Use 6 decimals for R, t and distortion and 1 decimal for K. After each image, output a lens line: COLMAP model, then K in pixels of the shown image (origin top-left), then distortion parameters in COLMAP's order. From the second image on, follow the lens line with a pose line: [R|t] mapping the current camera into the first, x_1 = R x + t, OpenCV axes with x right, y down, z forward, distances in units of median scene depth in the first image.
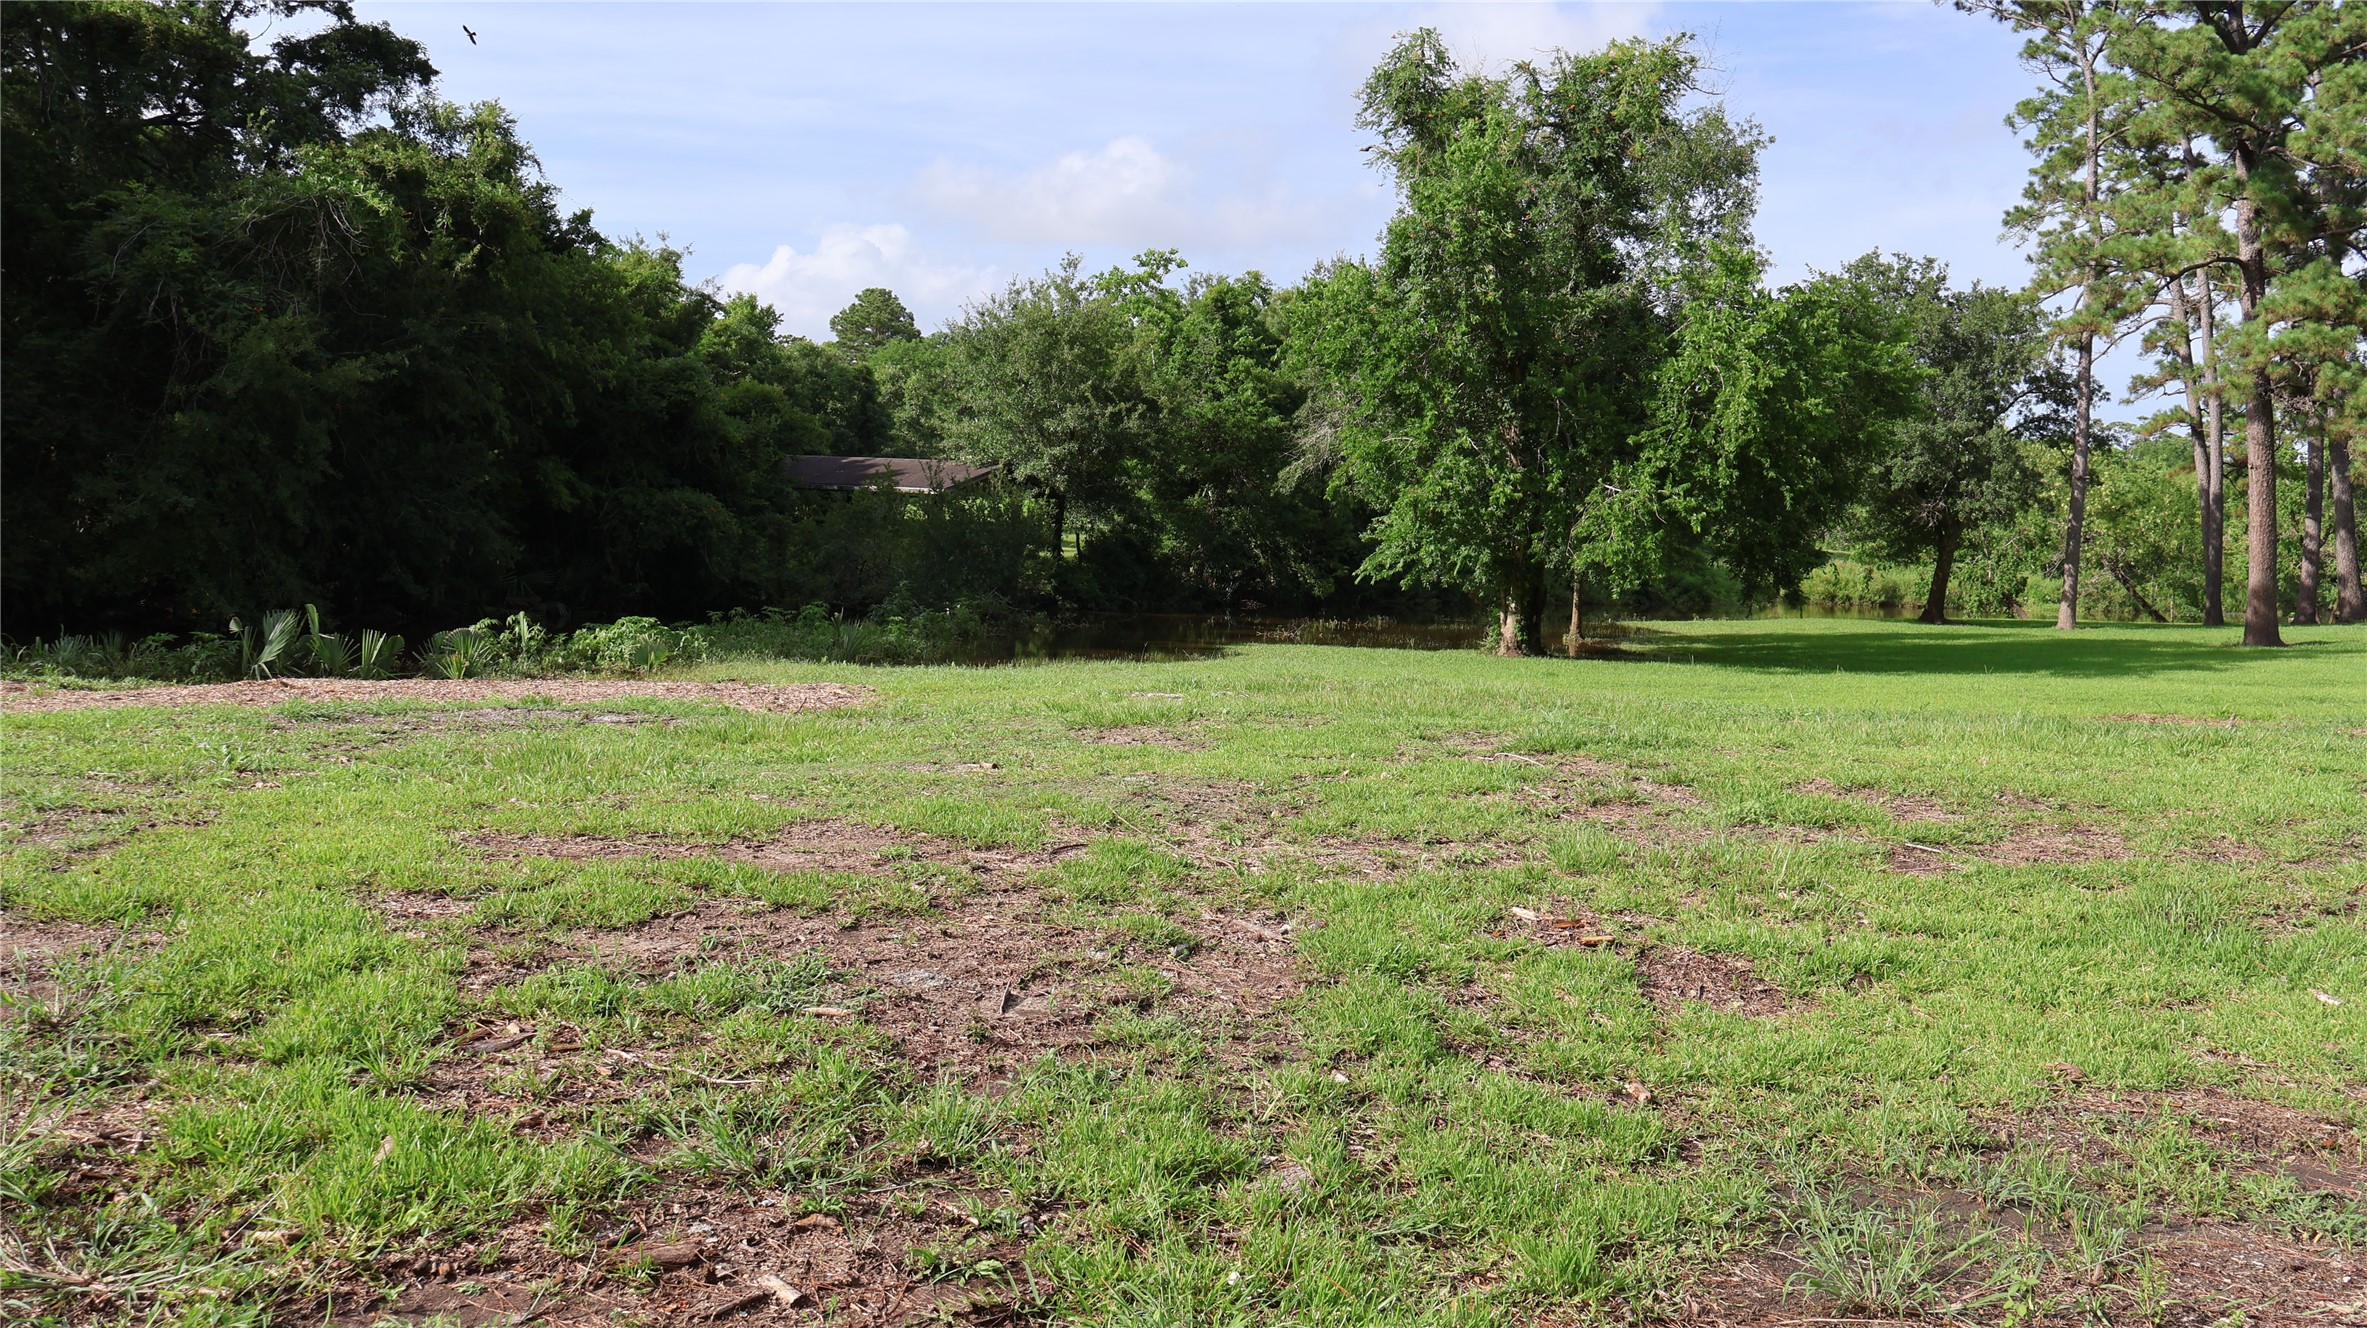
lens RADIAL K [[1999.6, 0, 1194.3], [0, 1999.6, 656.2], [0, 0, 1]] dist [0.016292, 0.003178]
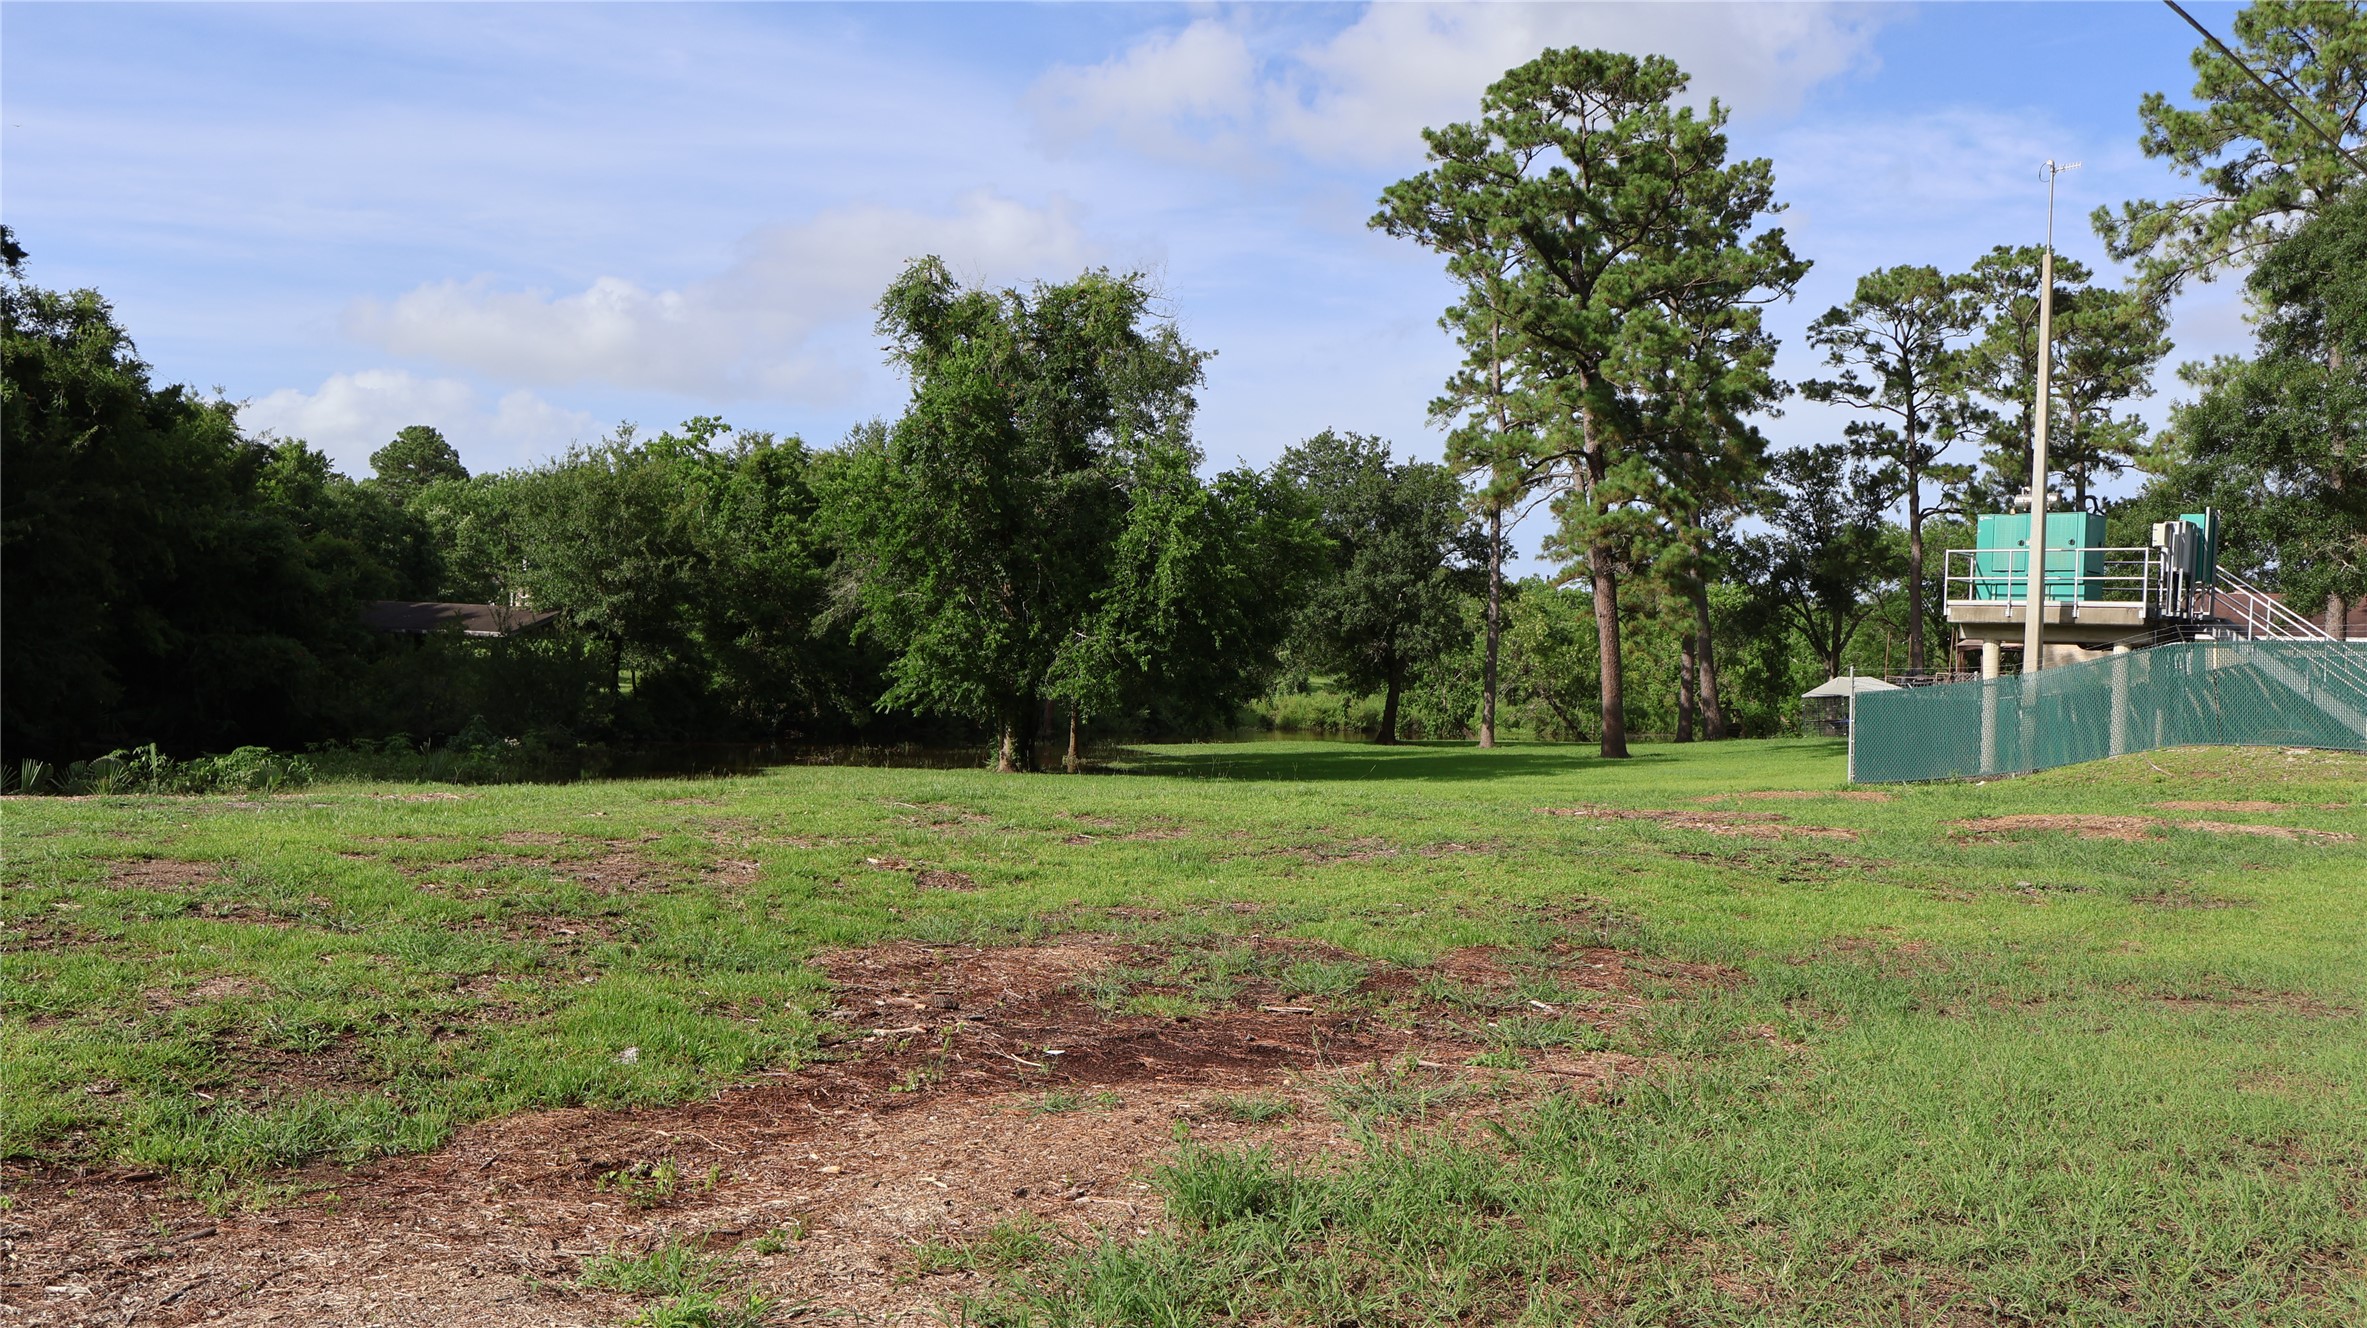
lens RADIAL K [[2011.0, 0, 1182.7], [0, 2011.0, 671.8], [0, 0, 1]] dist [0.005021, 0.000579]
pose [[0.977652, -0.004701, 0.210178, 0.006554], [0.016934, 0.998262, -0.056441, 0.009102], [-0.209547, 0.058738, 0.976033, -0.200988]]
